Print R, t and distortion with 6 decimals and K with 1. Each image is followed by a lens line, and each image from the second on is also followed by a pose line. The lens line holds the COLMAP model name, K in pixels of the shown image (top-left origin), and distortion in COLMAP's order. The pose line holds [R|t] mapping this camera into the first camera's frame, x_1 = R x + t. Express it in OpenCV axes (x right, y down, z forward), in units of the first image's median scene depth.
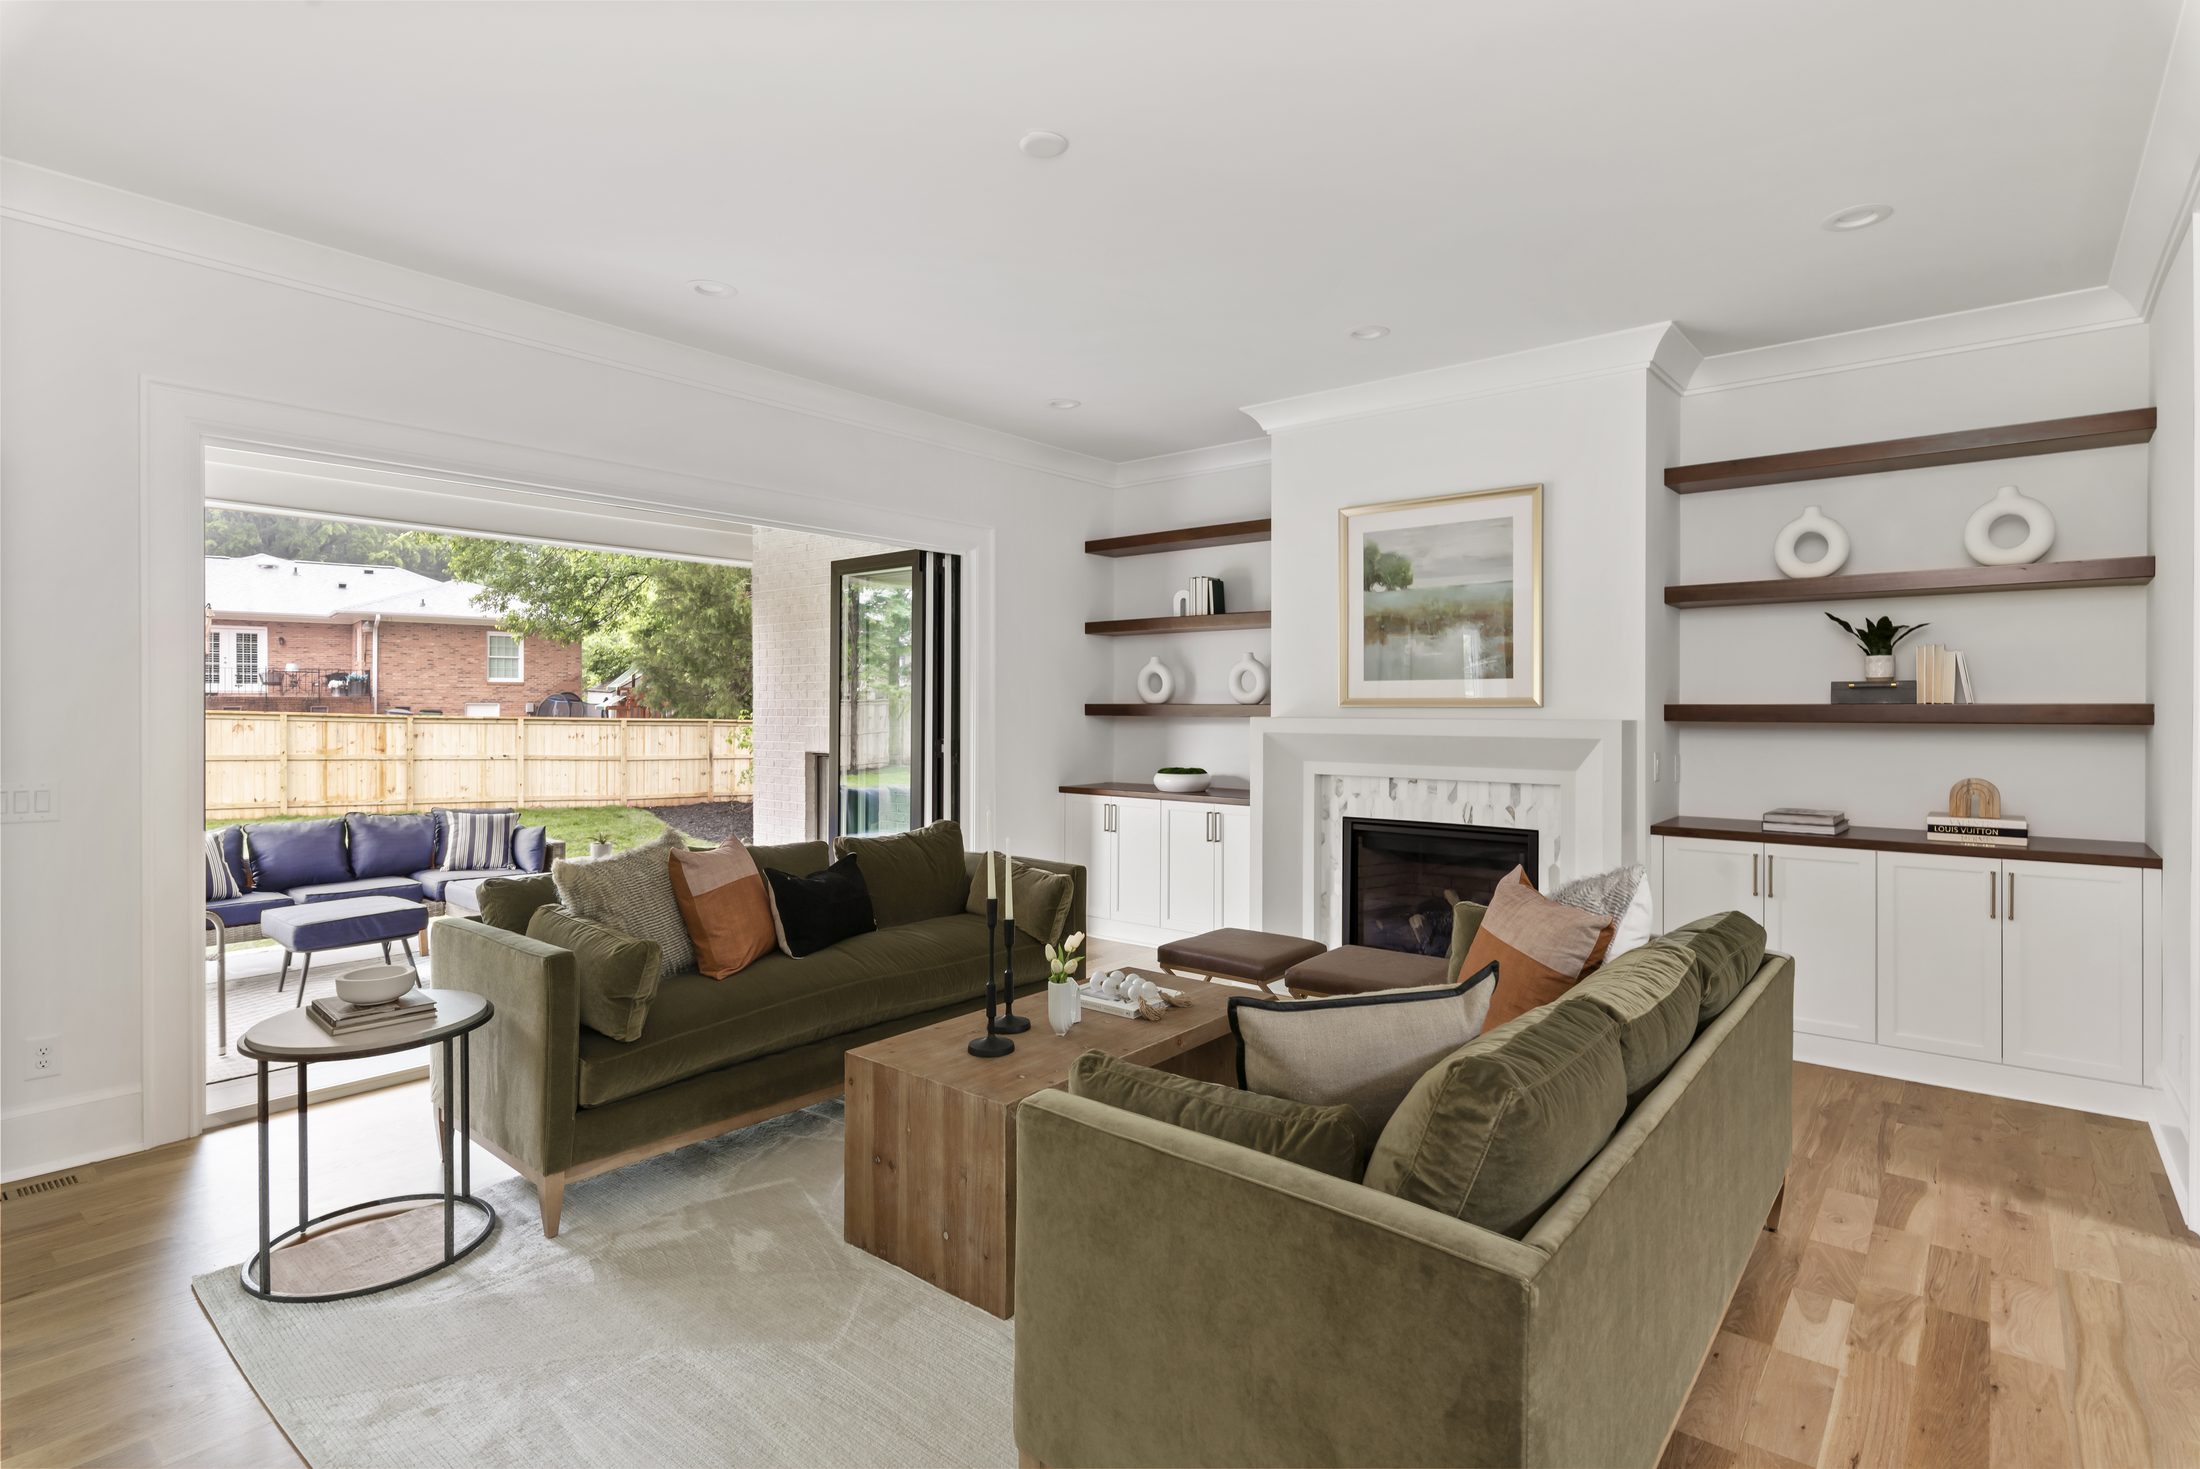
lens RADIAL K [[1087.6, 0, 1095.8], [0, 1087.6, 708.3], [0, 0, 1]] dist [-0.003569, -0.000101]
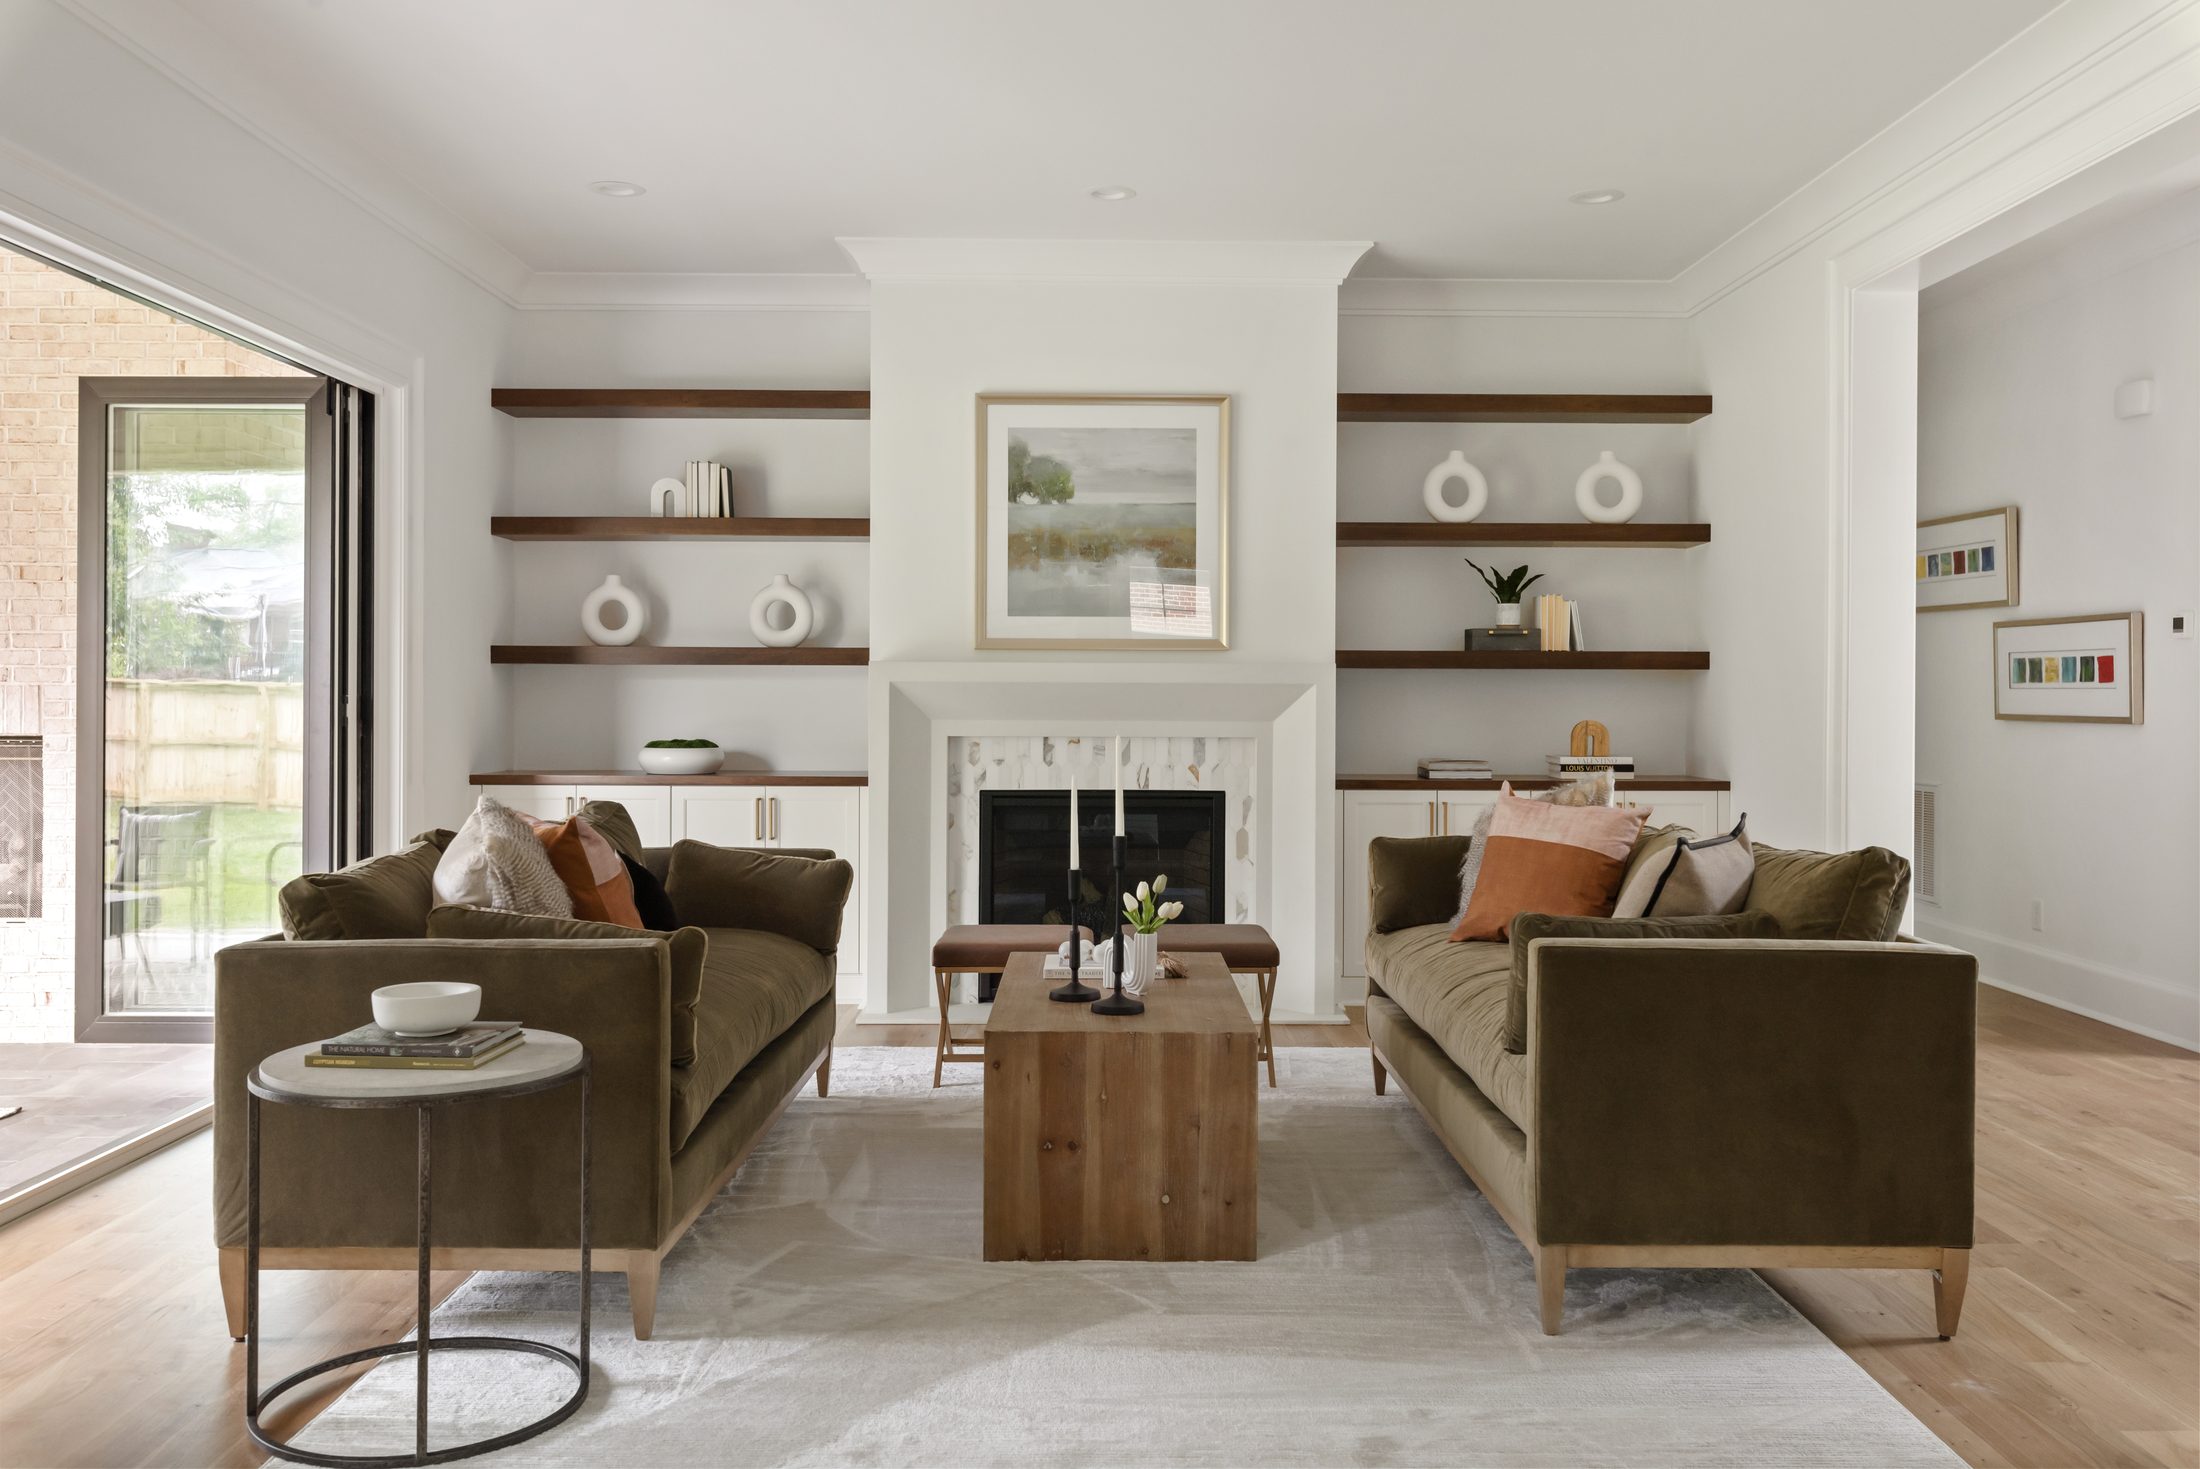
lens RADIAL K [[1820.9, 0, 1101.9], [0, 1820.9, 729.8], [0, 0, 1]] dist [-0.000168, -0.001261]
pose [[0.768027, -0.008963, 0.640355, -0.578091], [-0.002592, 0.999850, 0.017103, 0.036162], [-0.640412, -0.014795, 0.767889, -0.059632]]
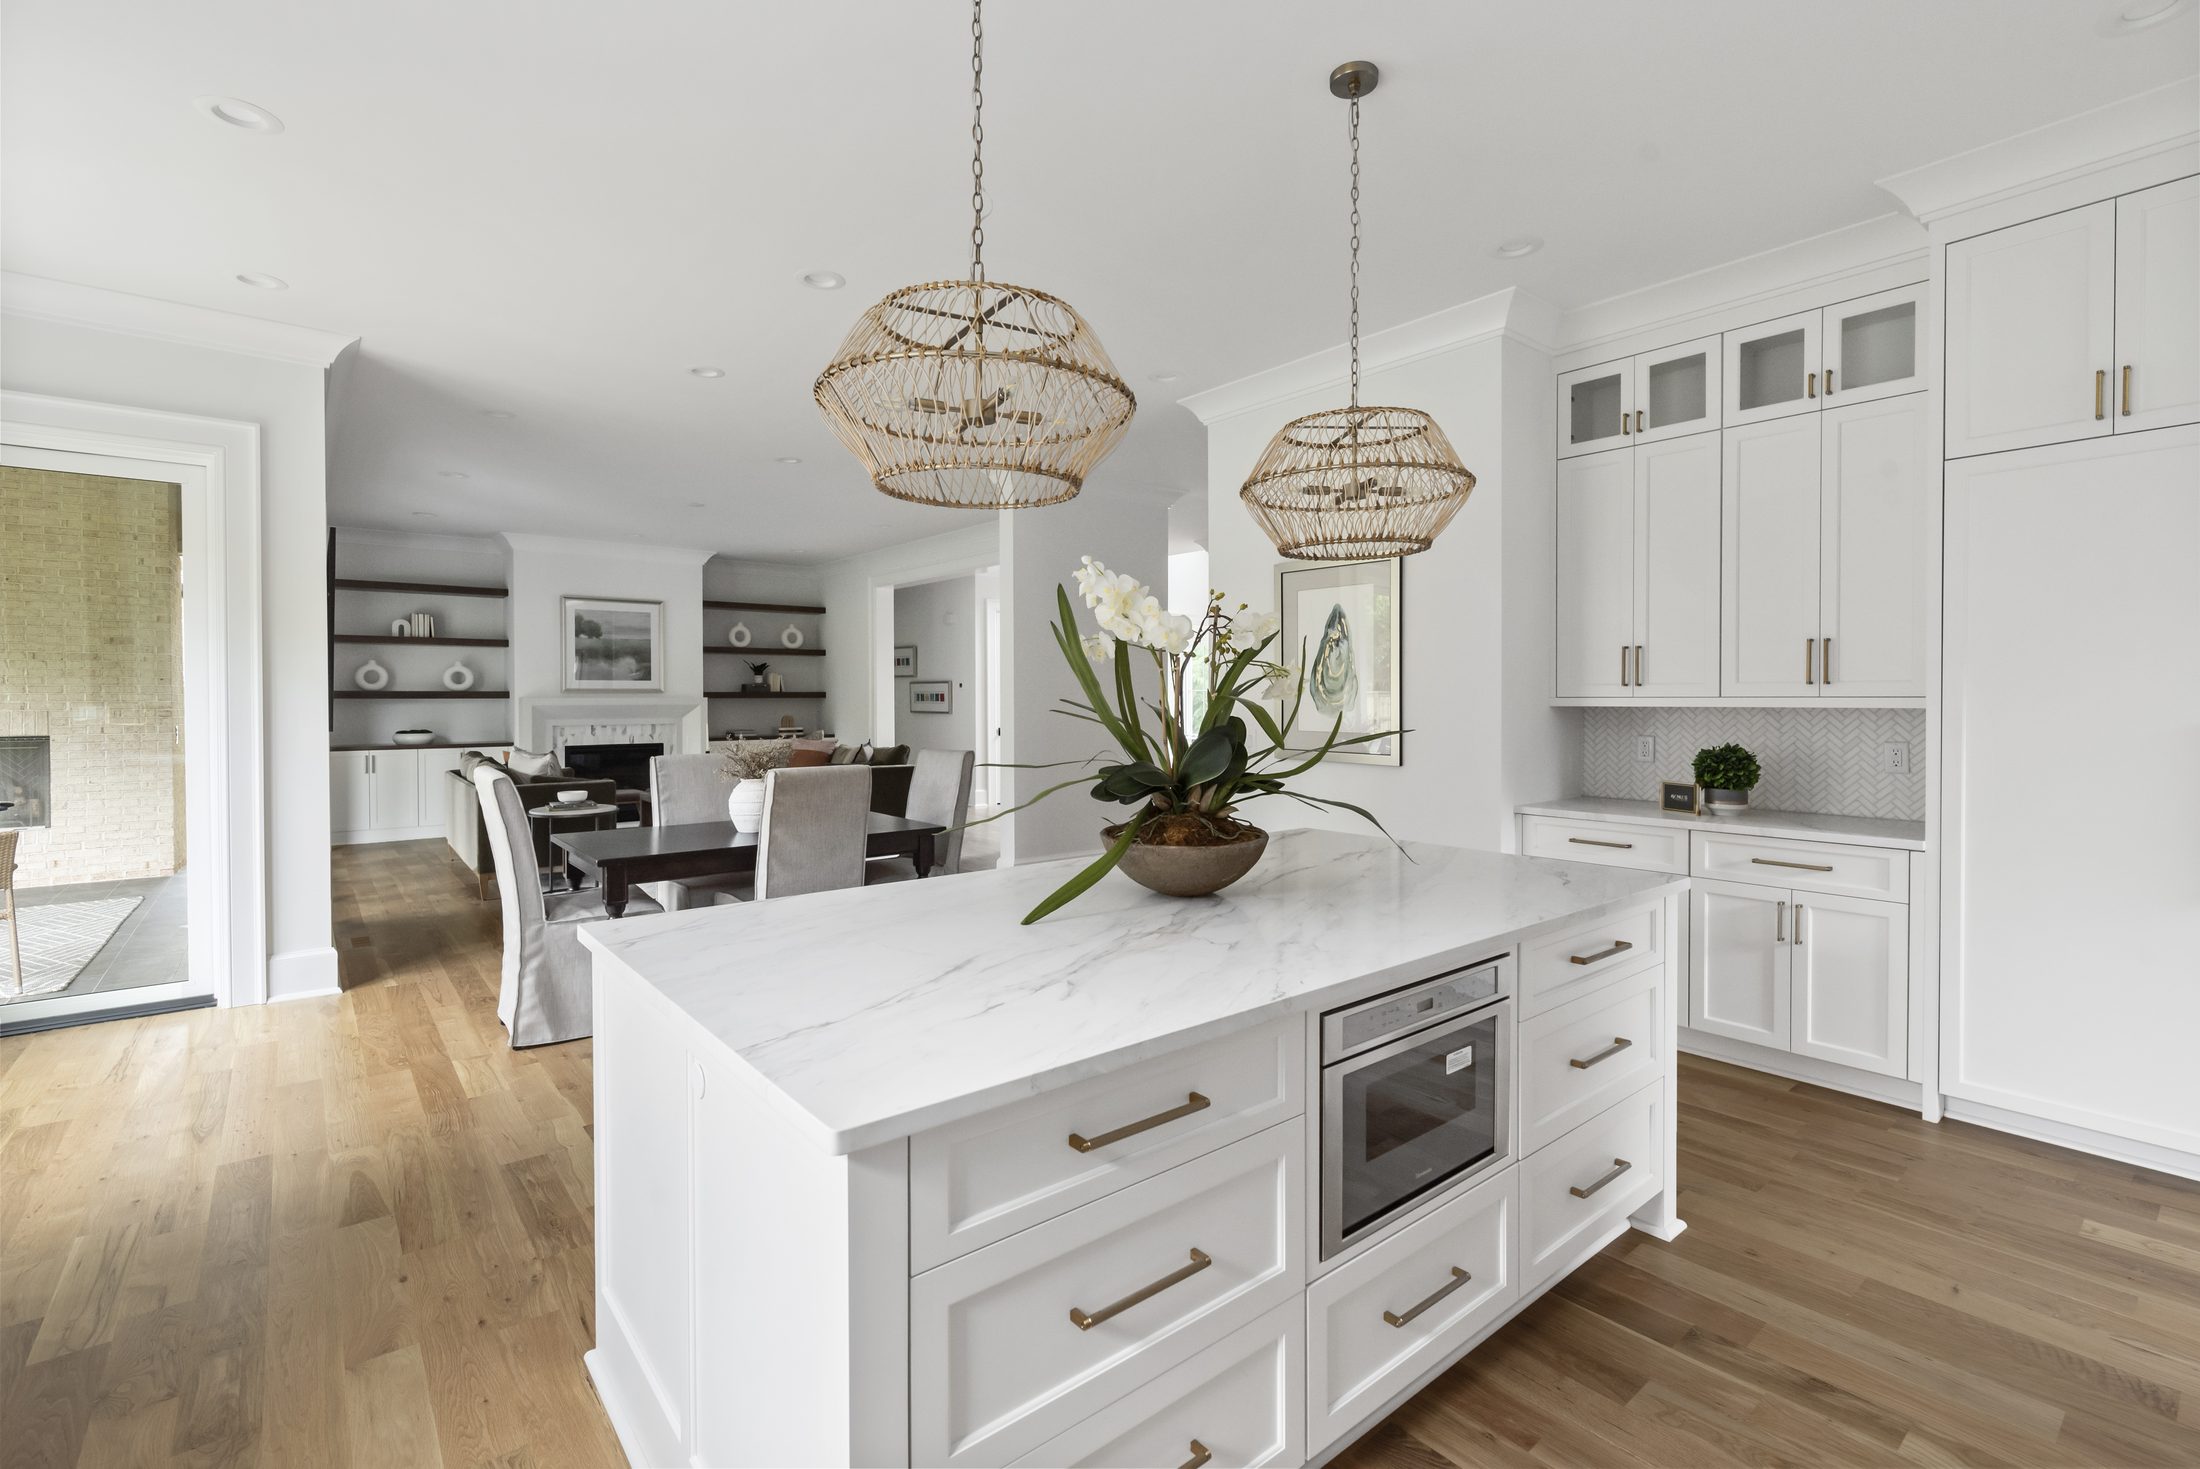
lens RADIAL K [[1003.2, 0, 1094.0], [0, 1003.2, 717.7], [0, 0, 1]] dist [0.002553, -0.000178]
pose [[0.214330, -0.021788, 0.976518, -1.505250], [0.004345, 0.999763, 0.021353, 0.010725], [-0.976752, -0.000333, 0.214373, -0.405626]]
